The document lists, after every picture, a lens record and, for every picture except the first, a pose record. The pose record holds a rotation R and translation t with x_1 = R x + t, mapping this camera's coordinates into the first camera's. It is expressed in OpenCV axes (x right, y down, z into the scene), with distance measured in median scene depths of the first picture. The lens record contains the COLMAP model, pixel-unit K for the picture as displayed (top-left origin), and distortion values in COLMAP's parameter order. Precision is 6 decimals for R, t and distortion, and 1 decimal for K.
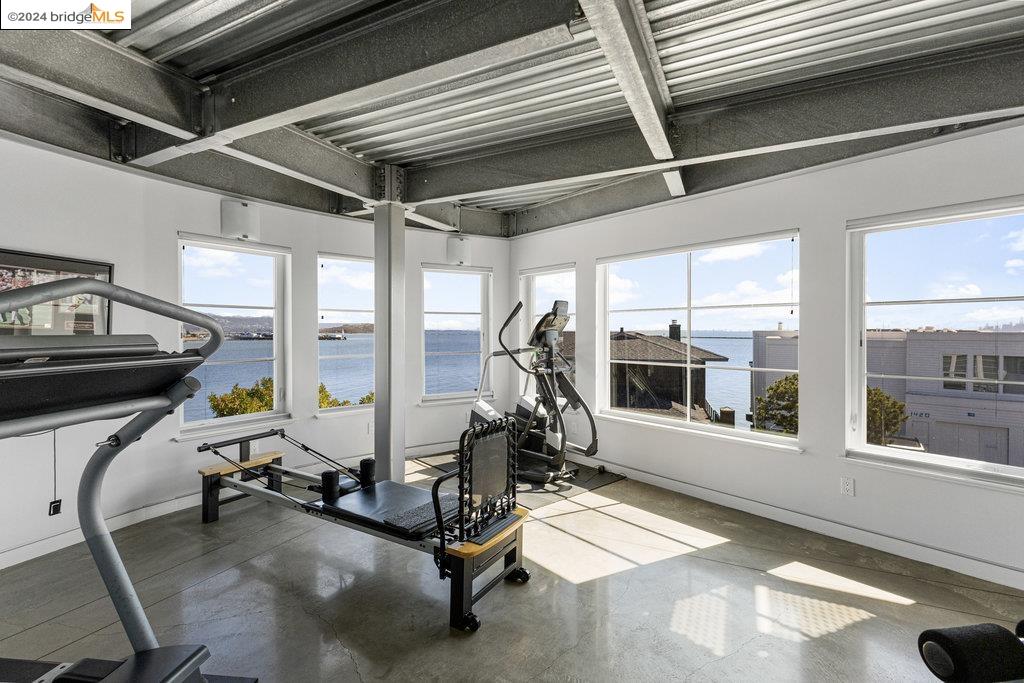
lens RADIAL K [[450.9, 0, 505.6], [0, 450.9, 335.5], [0, 0, 1]] dist [0.012760, 0.000497]
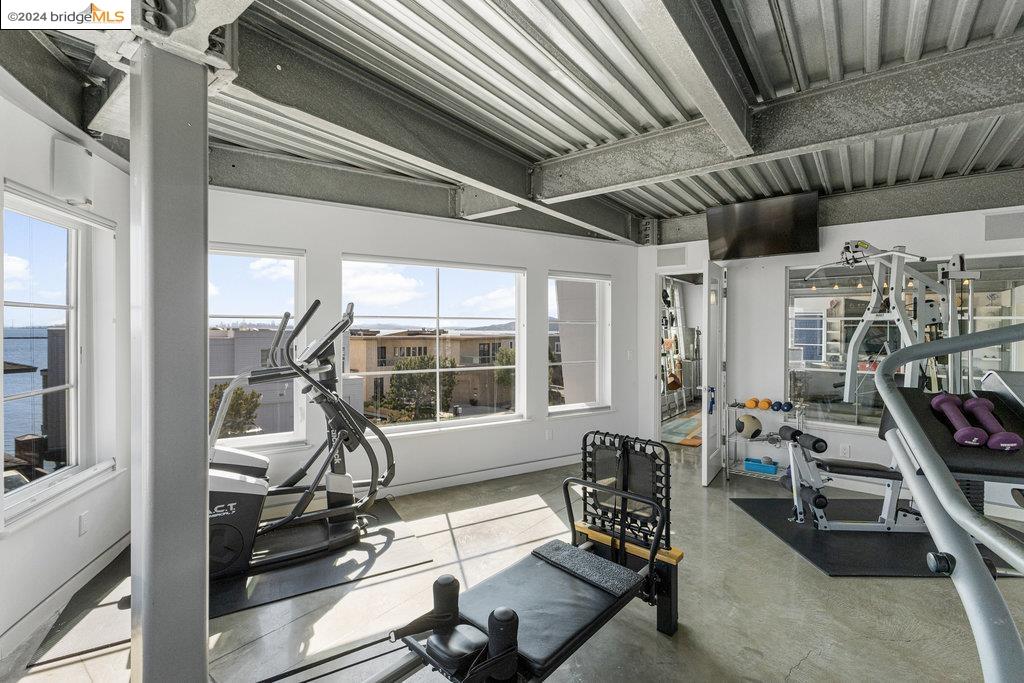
lens RADIAL K [[450.9, 0, 504.9], [0, 450.9, 334.8], [0, 0, 1]] dist [0.012760, 0.000497]
pose [[0.200544, -0.011463, 0.979618, -0.637481], [0.007753, 0.999919, 0.010113, -0.029856], [-0.979654, 0.005567, 0.200617, 0.623638]]
